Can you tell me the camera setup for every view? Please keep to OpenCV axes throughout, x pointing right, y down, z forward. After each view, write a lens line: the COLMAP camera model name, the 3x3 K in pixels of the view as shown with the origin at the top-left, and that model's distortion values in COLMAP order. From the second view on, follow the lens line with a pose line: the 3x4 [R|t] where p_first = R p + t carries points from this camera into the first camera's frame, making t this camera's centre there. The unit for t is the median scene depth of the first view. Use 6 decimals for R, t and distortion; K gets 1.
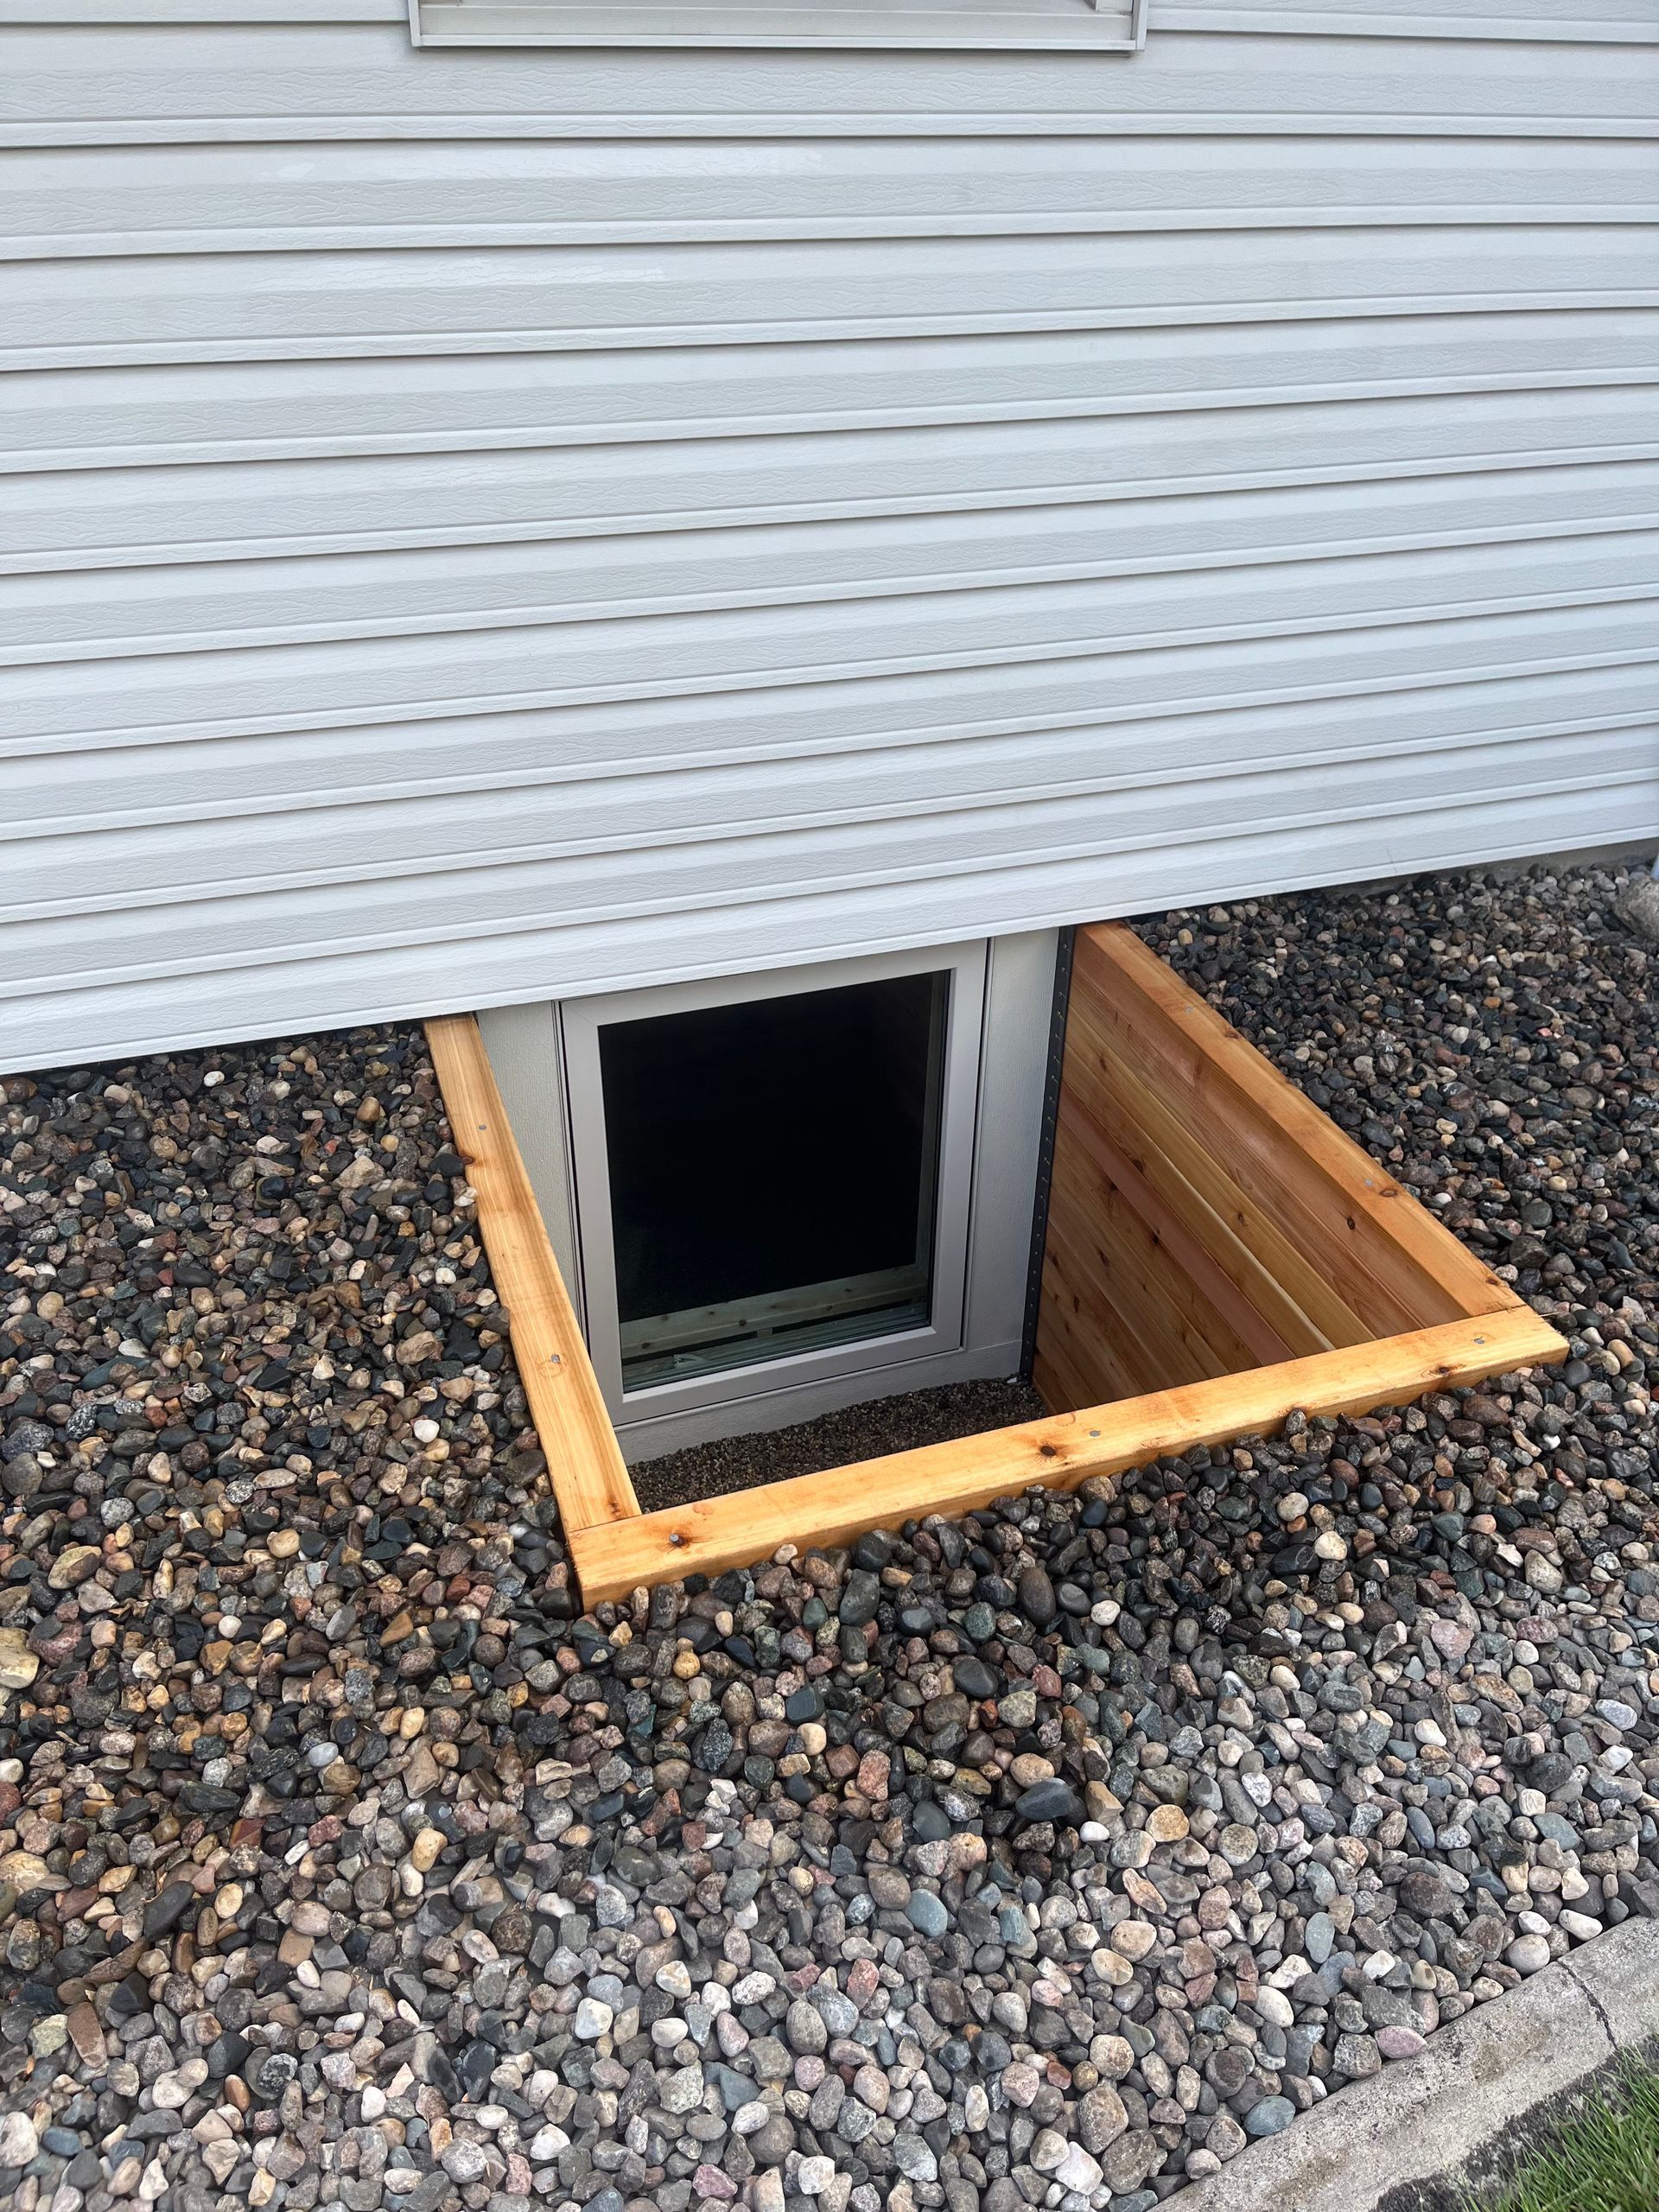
lens RADIAL K [[1761.1, 0, 829.5], [0, 1761.1, 1106.0], [0, 0, 1]] dist [-0.005106, 0.005046]
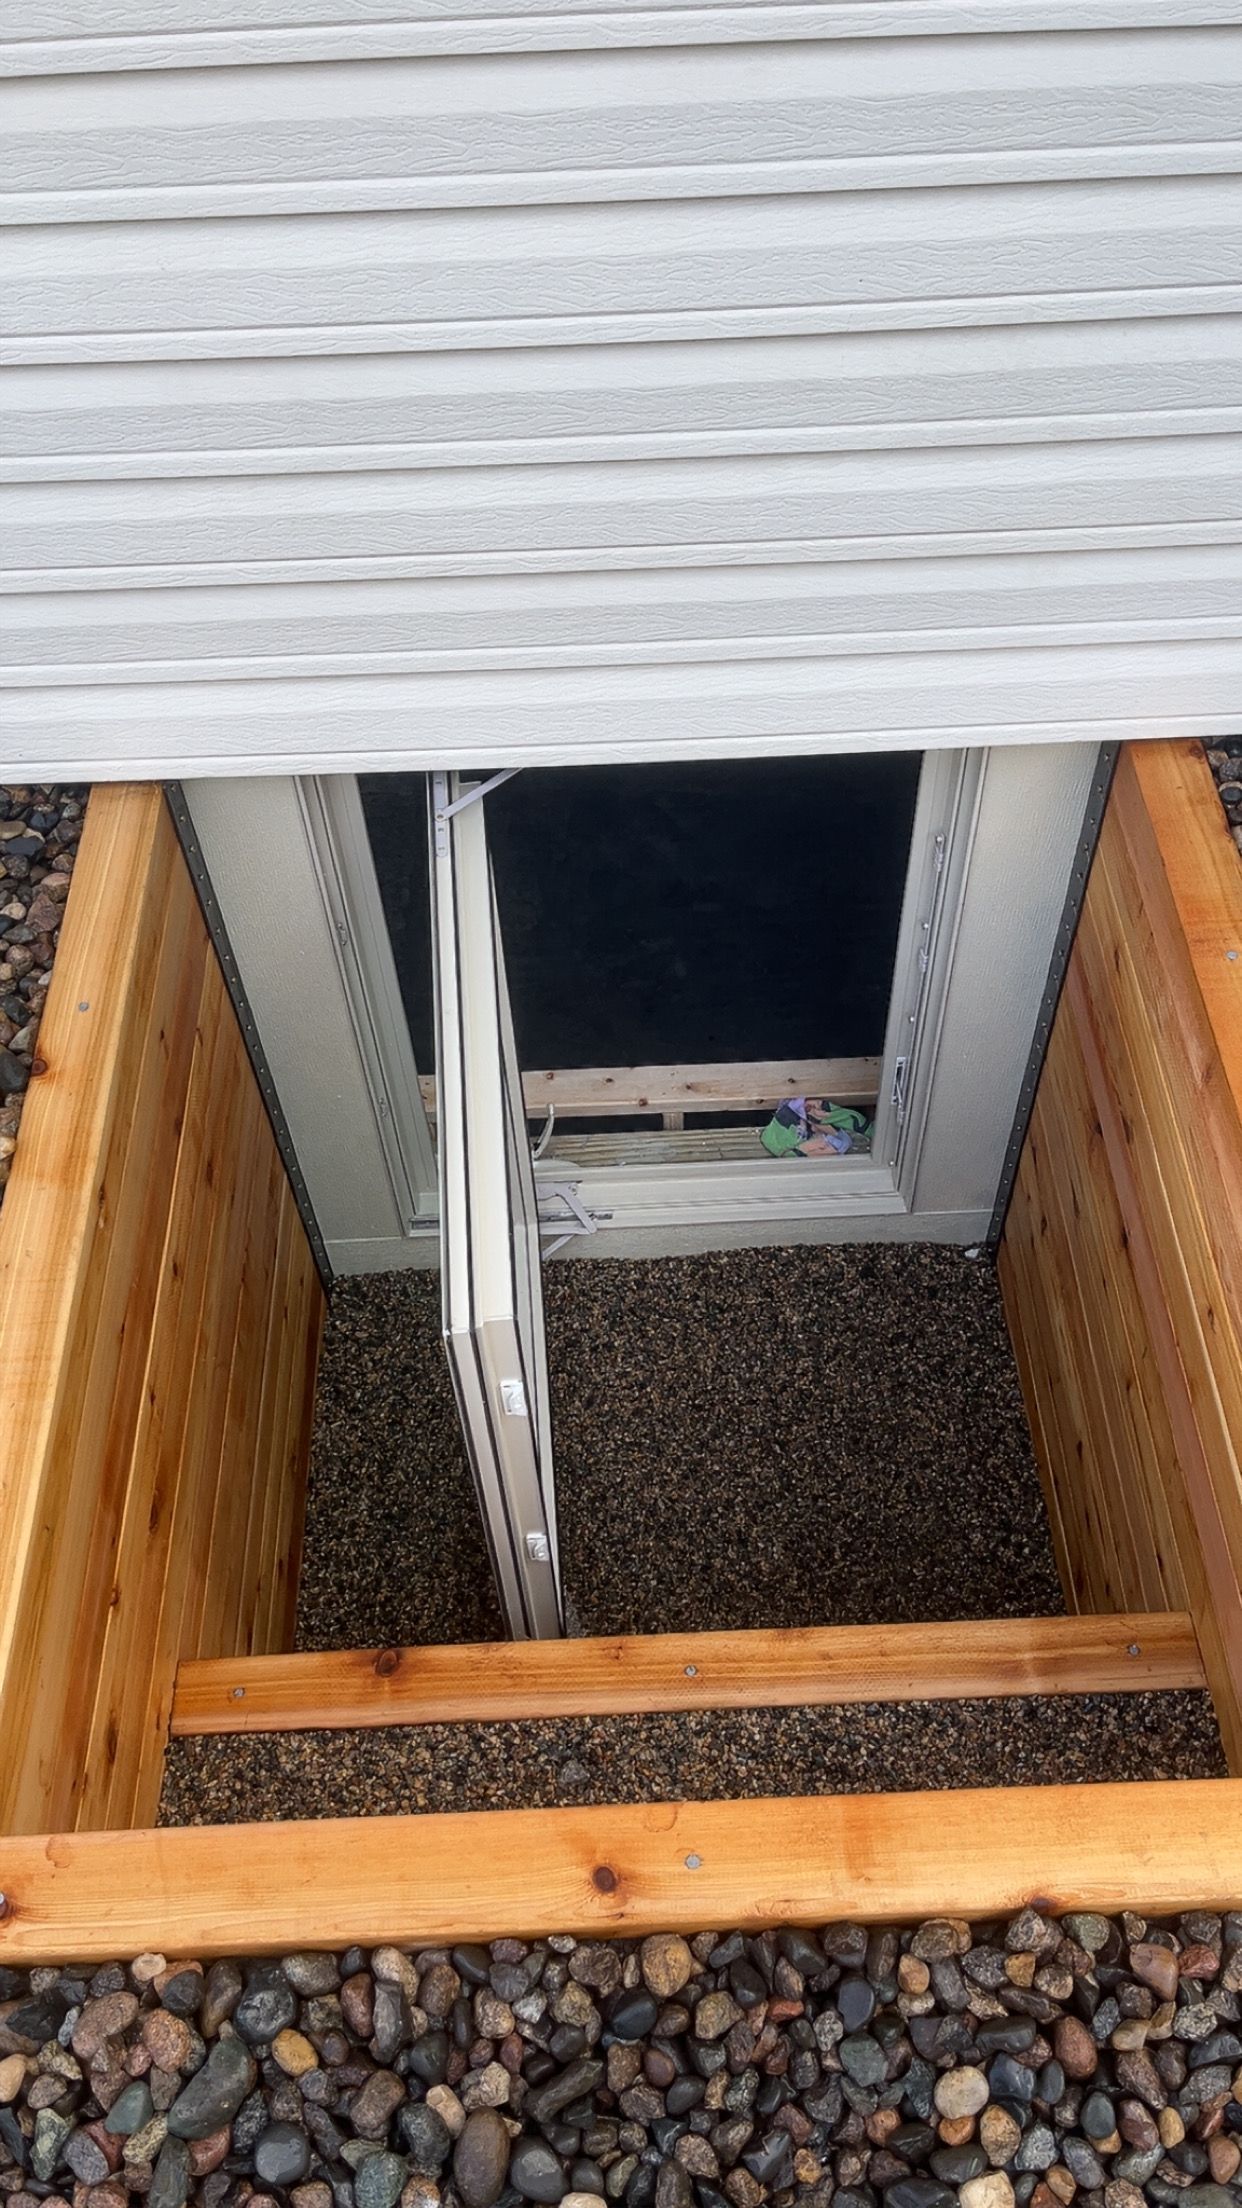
lens RADIAL K [[1791.7, 0, 621.0], [0, 1791.7, 1104.0], [0, 0, 1]] dist [-0.002746, -0.009271]
pose [[0.949790, 0.211343, -0.230725, 0.153051], [-0.113188, 0.919538, 0.376349, -0.212750], [0.291699, -0.331337, 0.897289, 0.359746]]
